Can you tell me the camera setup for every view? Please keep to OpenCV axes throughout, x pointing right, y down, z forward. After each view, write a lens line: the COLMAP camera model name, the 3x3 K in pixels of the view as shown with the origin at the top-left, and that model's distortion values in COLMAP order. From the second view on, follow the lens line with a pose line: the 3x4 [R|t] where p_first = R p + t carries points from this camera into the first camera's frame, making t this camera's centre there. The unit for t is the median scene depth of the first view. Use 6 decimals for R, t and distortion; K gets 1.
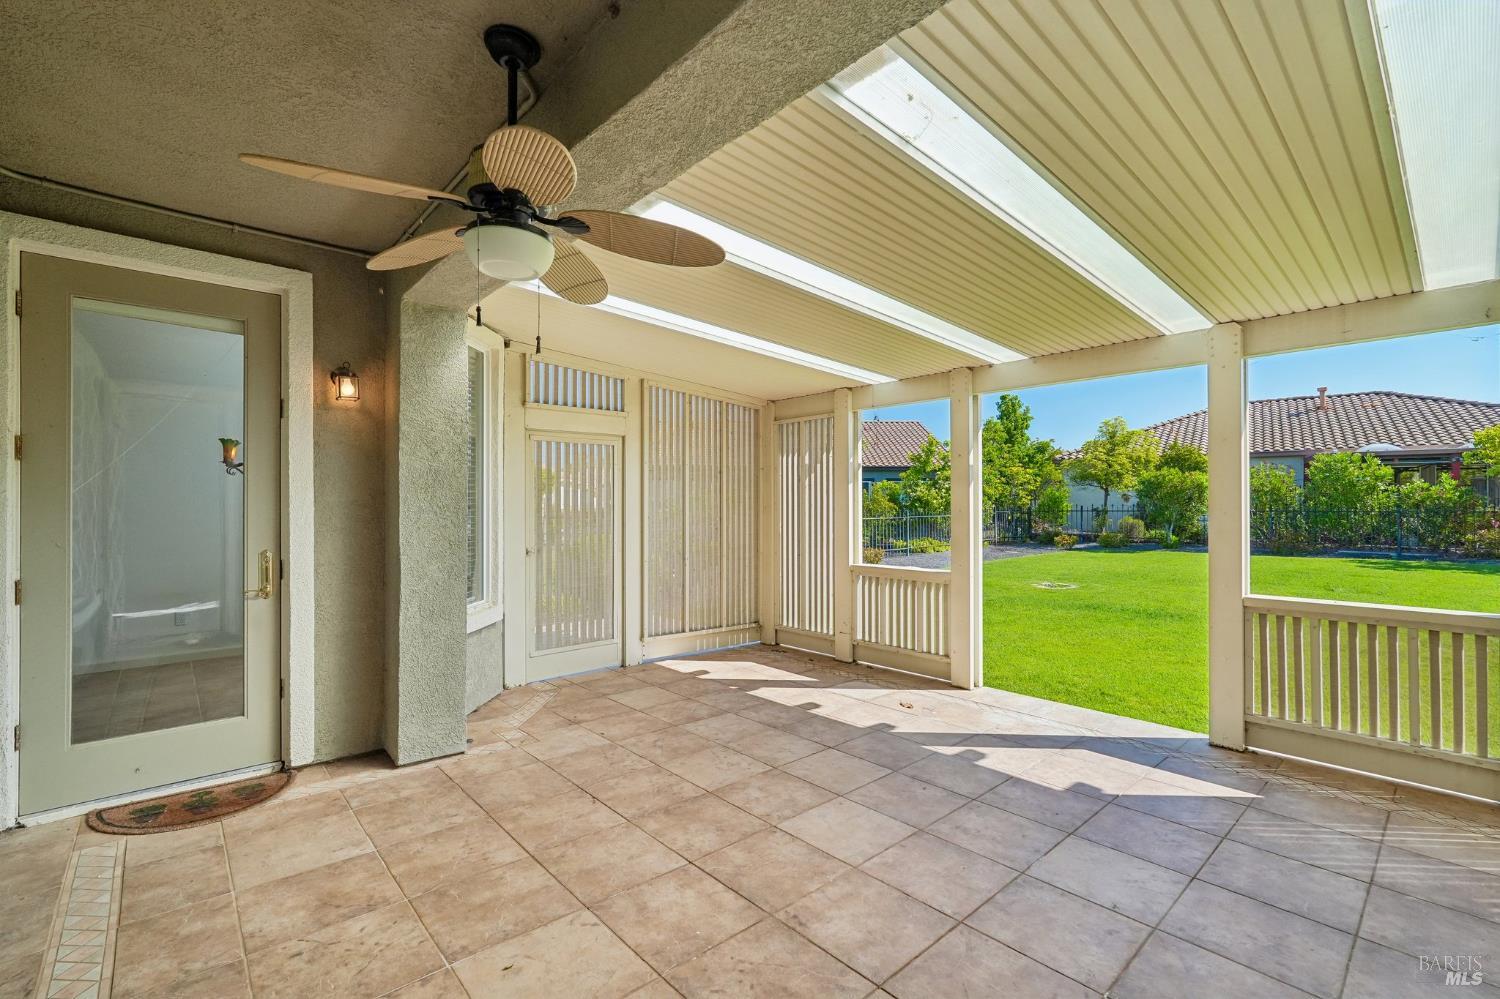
lens RADIAL K [[656.7, 0, 750.0], [0, 656.7, 499.5], [0, 0, 1]] dist [-0.017384, 0.008208]
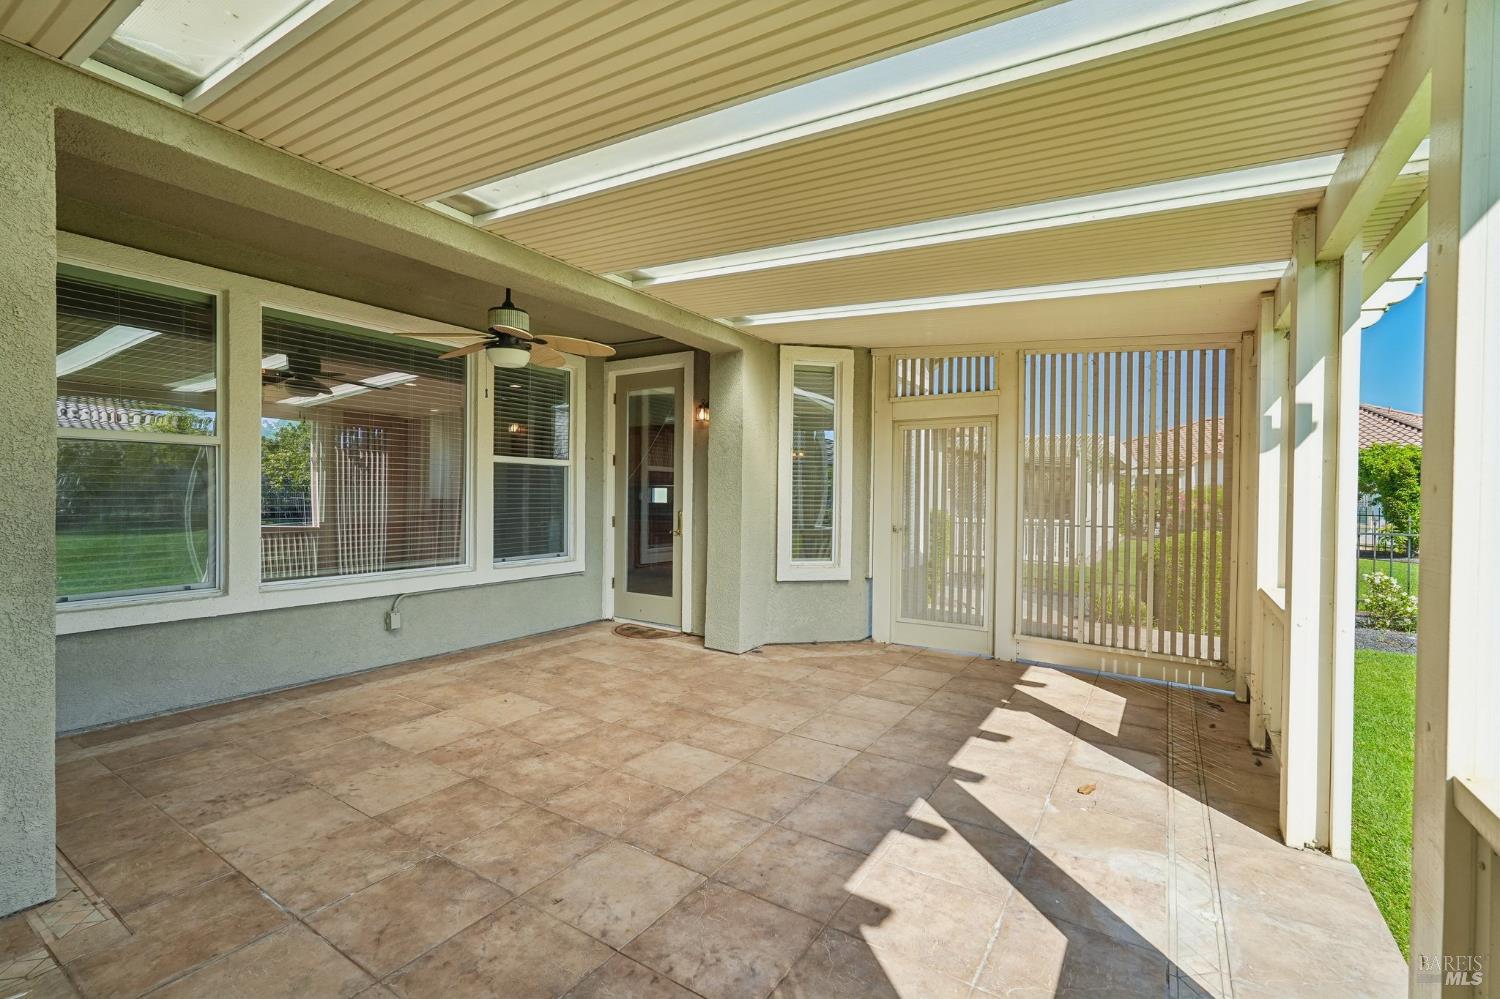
lens RADIAL K [[656.7, 0, 750.0], [0, 656.7, 499.5], [0, 0, 1]] dist [-0.017384, 0.008208]
pose [[0.264396, 0.011577, -0.964345, 1.036685], [-0.004335, 0.999932, 0.010816, 0.025193], [0.964405, 0.001321, 0.264428, 0.670216]]
